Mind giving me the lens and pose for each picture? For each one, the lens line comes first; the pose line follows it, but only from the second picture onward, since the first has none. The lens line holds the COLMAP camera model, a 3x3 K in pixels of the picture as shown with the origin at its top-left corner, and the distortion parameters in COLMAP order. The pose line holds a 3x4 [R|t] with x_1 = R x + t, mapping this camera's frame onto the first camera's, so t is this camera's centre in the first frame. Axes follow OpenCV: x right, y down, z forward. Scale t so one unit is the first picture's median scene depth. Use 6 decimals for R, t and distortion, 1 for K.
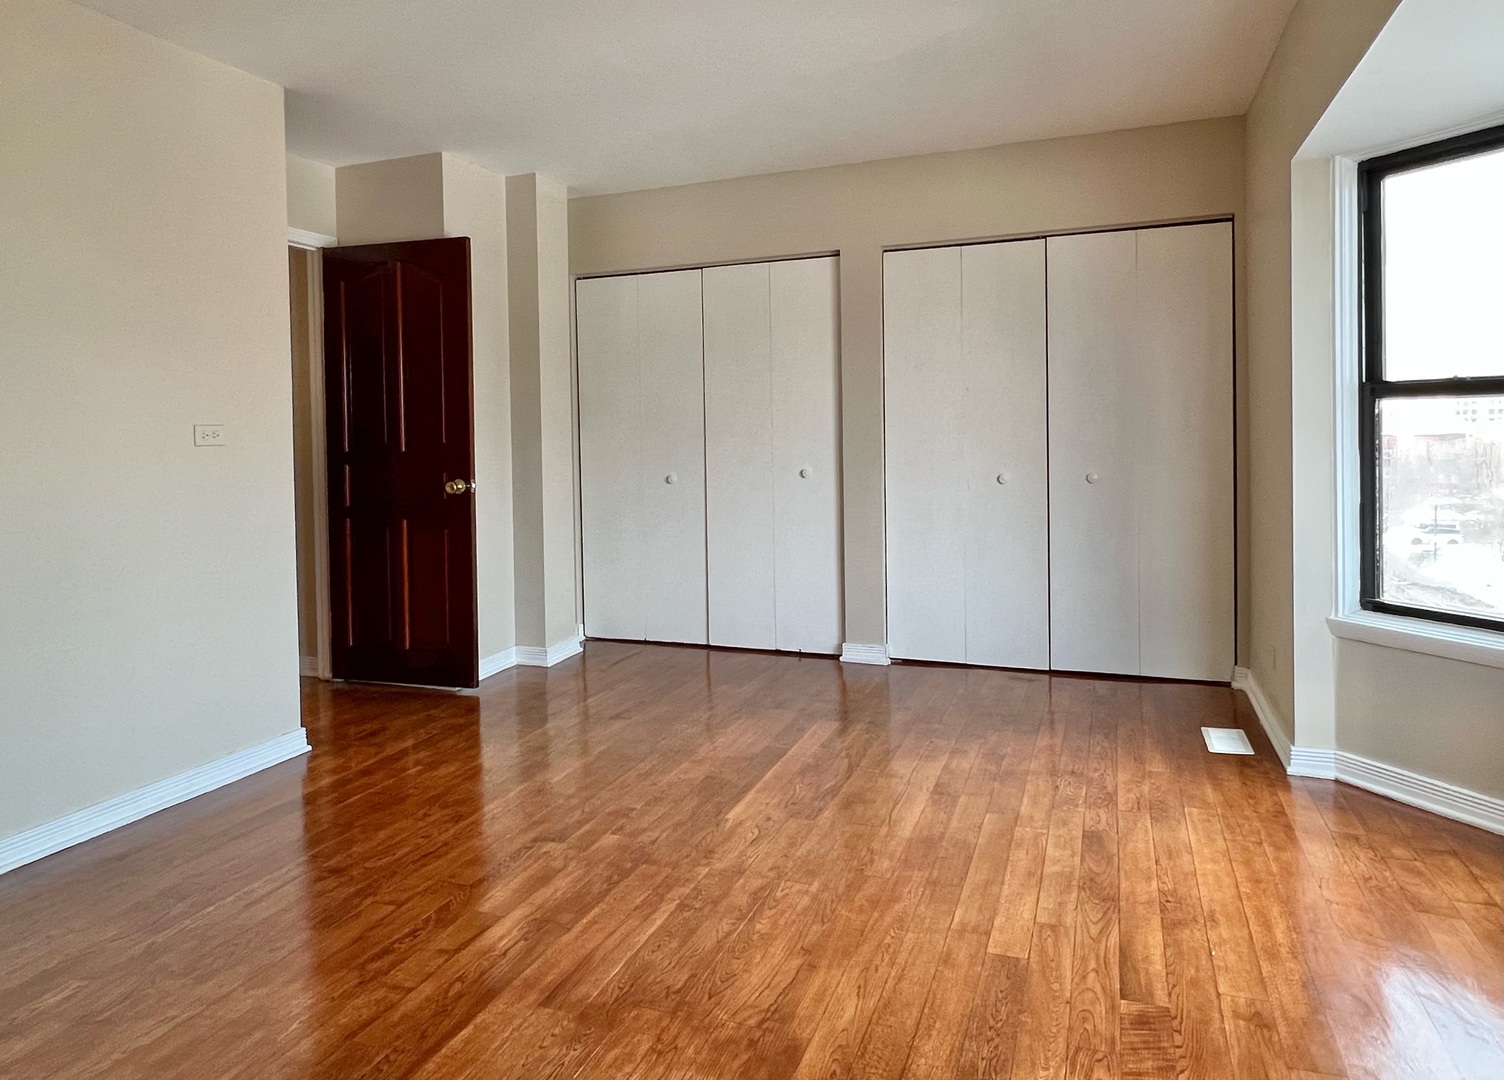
lens RADIAL K [[957.4, 0, 750.2], [0, 957.4, 450.6], [0, 0, 1]] dist [-0.022168, -0.000699]
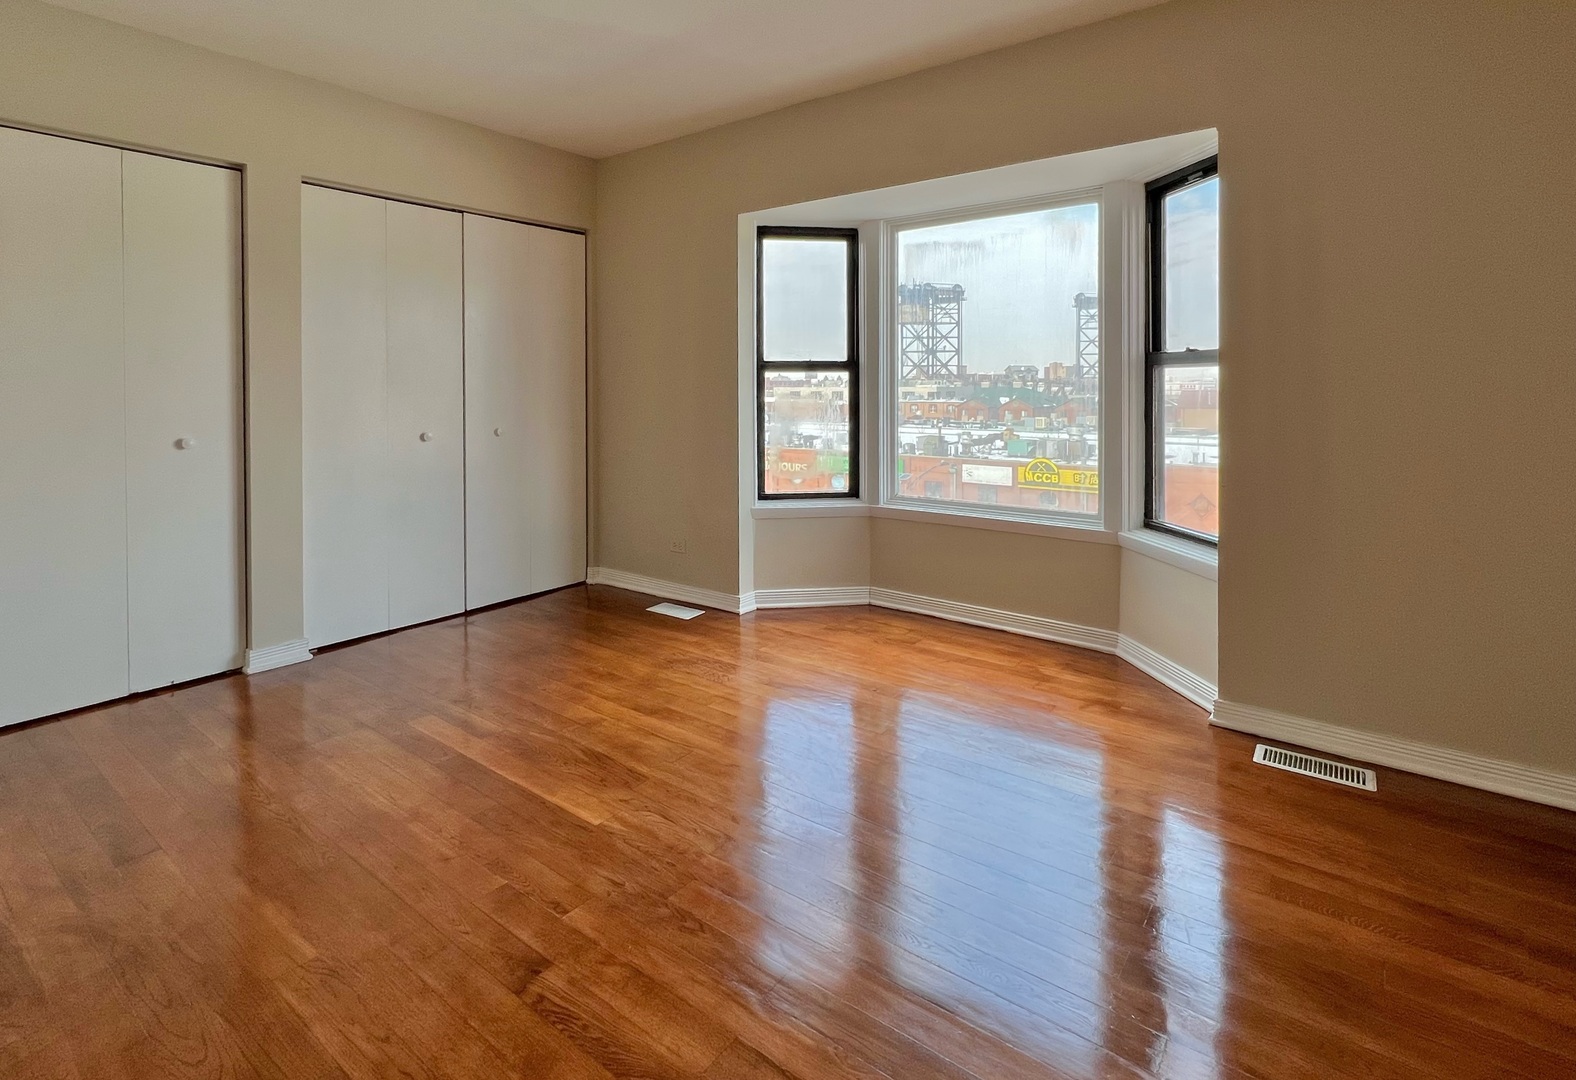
lens RADIAL K [[768.1, 0, 787.1], [0, 768.1, 391.9], [0, 0, 1]] dist [0.000636, 0.000240]
pose [[0.288892, 0.005774, 0.957344, -0.444725], [0.018333, 0.999765, -0.011562, -0.001445], [-0.957186, 0.020891, 0.288718, 0.422172]]
